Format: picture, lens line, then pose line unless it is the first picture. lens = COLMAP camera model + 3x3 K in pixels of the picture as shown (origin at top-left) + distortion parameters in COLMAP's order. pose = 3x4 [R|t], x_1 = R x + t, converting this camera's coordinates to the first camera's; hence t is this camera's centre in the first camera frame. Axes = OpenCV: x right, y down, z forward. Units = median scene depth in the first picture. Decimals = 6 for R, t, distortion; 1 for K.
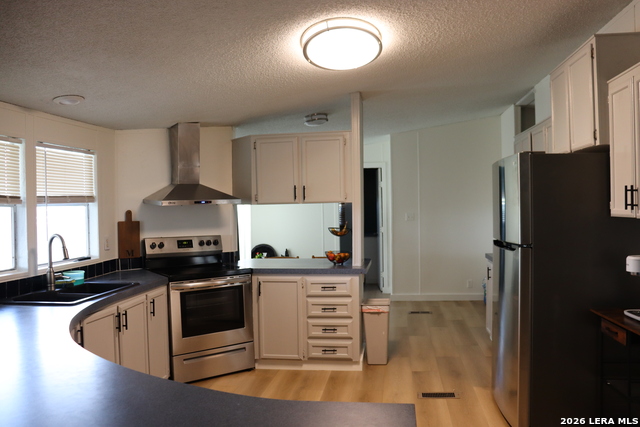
lens RADIAL K [[521.4, 0, 320.0], [0, 521.4, 213.5], [0, 0, 1]] dist [-0.173380, 0.134109]
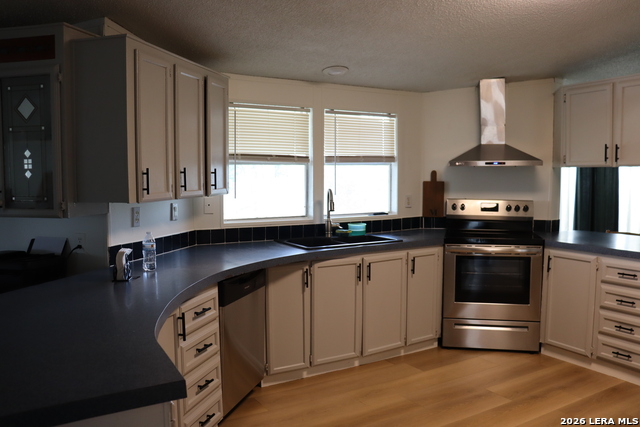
lens RADIAL K [[521.4, 0, 320.0], [0, 521.4, 213.5], [0, 0, 1]] dist [-0.173380, 0.134109]
pose [[0.623294, 0.079317, -0.777955, 0.307326], [-0.021747, 0.996216, 0.084146, -0.002612], [0.781685, -0.035529, 0.622660, 0.179571]]
